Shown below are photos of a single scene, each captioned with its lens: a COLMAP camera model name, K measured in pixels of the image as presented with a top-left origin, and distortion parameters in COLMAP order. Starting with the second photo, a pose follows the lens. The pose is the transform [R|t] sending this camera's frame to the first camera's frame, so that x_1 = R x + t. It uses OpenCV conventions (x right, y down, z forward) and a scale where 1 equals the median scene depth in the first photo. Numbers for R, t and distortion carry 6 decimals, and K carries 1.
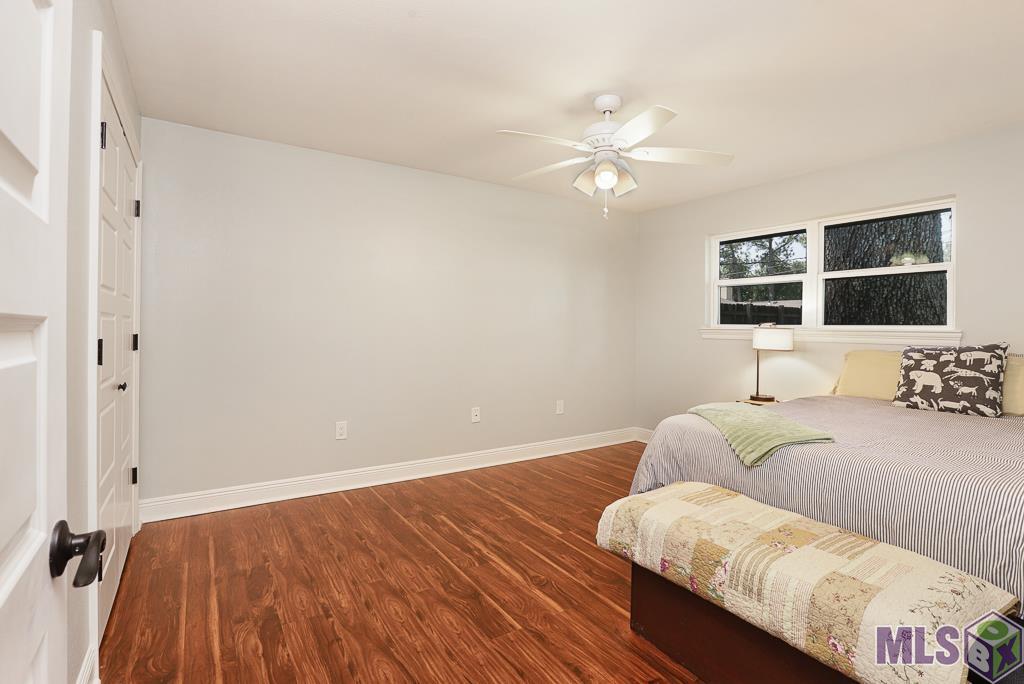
lens RADIAL K [[485.5, 0, 513.8], [0, 485.5, 327.4], [0, 0, 1]] dist [-0.002938, -0.000139]
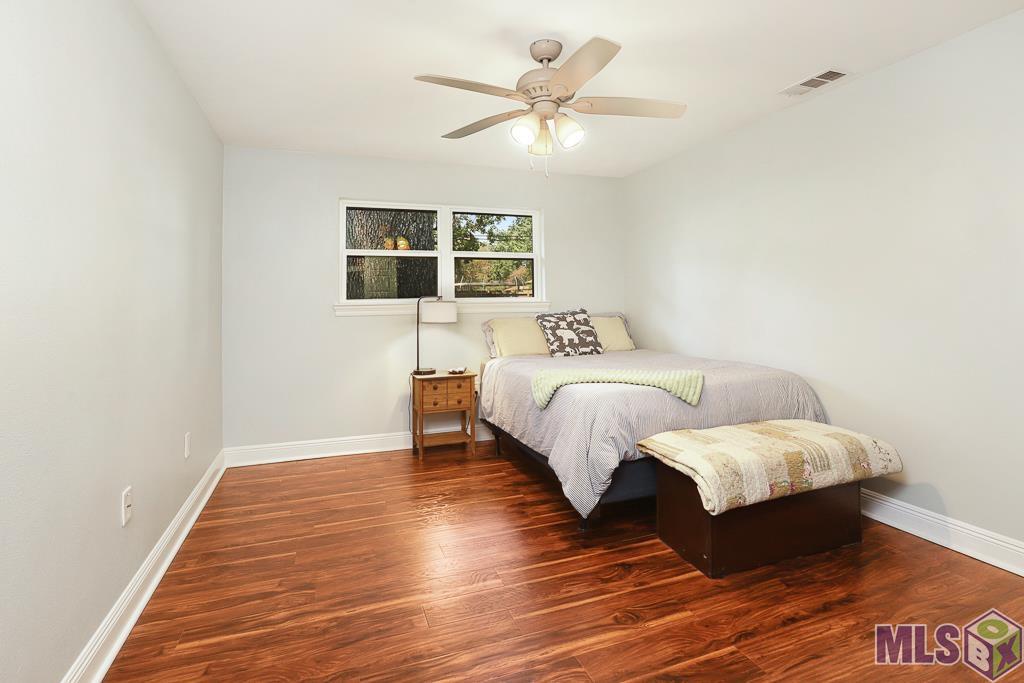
lens RADIAL K [[506.5, 0, 513.5], [0, 506.5, 298.9], [0, 0, 1]] dist [-0.026912, 0.000816]
pose [[0.215717, 0.001939, 0.976454, -0.688210], [0.014153, 0.999887, -0.005112, 0.006409], [-0.976353, 0.014923, 0.215666, 0.880896]]
